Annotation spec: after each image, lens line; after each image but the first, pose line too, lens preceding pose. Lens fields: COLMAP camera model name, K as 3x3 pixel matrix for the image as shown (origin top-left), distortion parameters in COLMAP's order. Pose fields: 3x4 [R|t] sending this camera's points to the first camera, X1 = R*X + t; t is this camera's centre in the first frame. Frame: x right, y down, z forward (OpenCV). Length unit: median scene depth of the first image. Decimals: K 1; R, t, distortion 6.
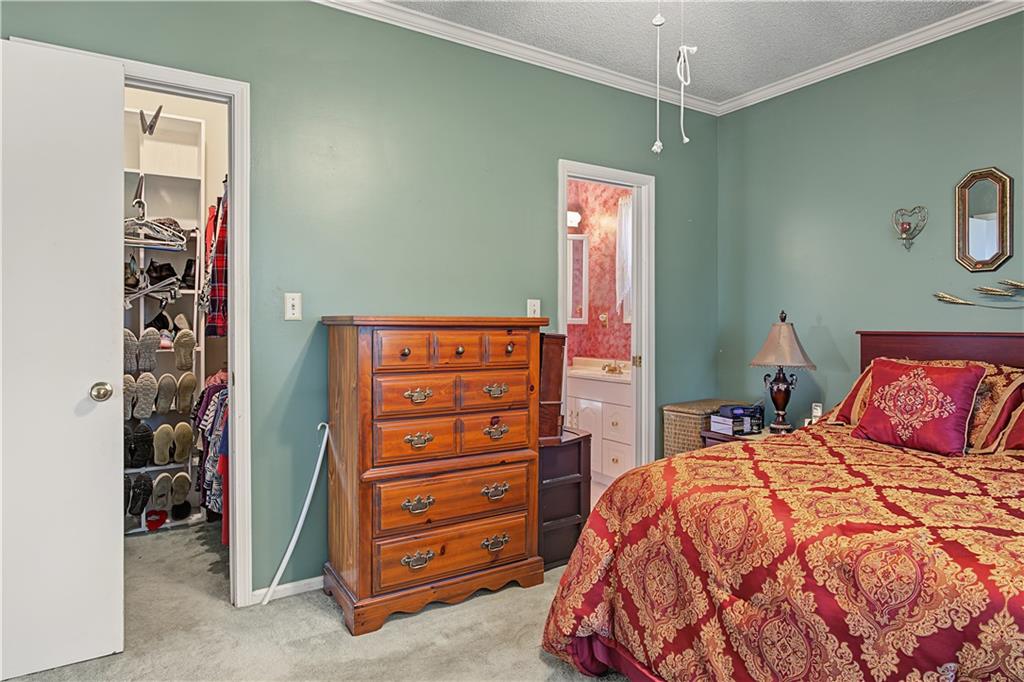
lens RADIAL K [[594.3, 0, 514.6], [0, 594.3, 330.2], [0, 0, 1]] dist [0.000213, 0.001127]
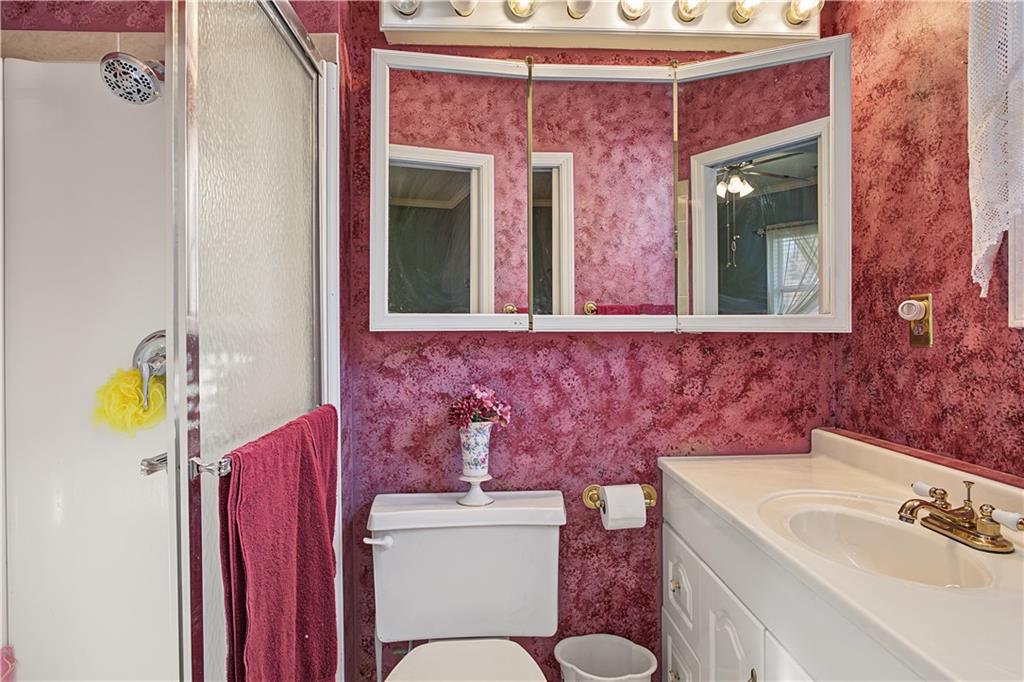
lens RADIAL K [[569.7, 0, 513.3], [0, 569.7, 336.0], [0, 0, 1]] dist [-0.009001, 0.004873]
pose [[0.876984, -0.002198, -0.480515, 0.110510], [-0.001818, 0.999967, -0.007893, -0.005856], [0.480516, 0.007796, 0.876951, 0.663244]]
